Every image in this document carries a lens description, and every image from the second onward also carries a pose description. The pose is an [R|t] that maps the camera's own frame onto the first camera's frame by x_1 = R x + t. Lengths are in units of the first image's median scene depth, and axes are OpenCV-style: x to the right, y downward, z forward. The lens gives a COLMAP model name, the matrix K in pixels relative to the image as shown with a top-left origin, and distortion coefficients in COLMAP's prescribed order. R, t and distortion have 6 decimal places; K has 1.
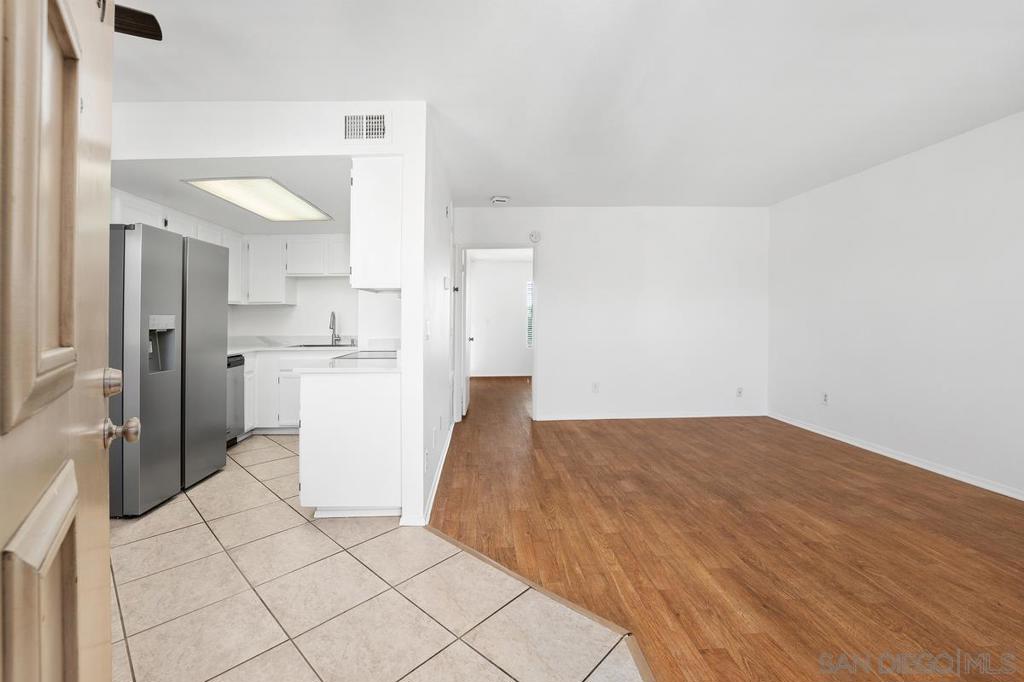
lens RADIAL K [[455.8, 0, 486.2], [0, 455.8, 317.1], [0, 0, 1]] dist [-0.000136, 0.000048]
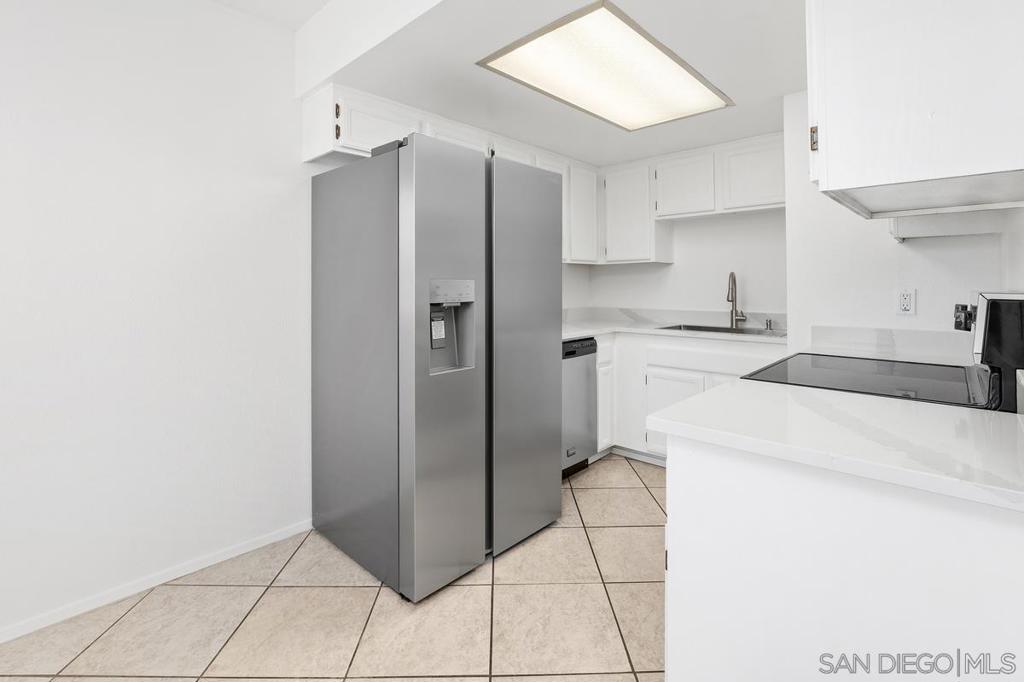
lens RADIAL K [[469.3, 0, 509.2], [0, 469.3, 277.2], [0, 0, 1]] dist [0.000024, -0.000017]
pose [[0.727301, -0.014689, -0.686161, -0.164066], [0.008172, 0.999885, -0.012743, 0.000491], [0.686270, 0.003661, 0.727338, 0.457000]]
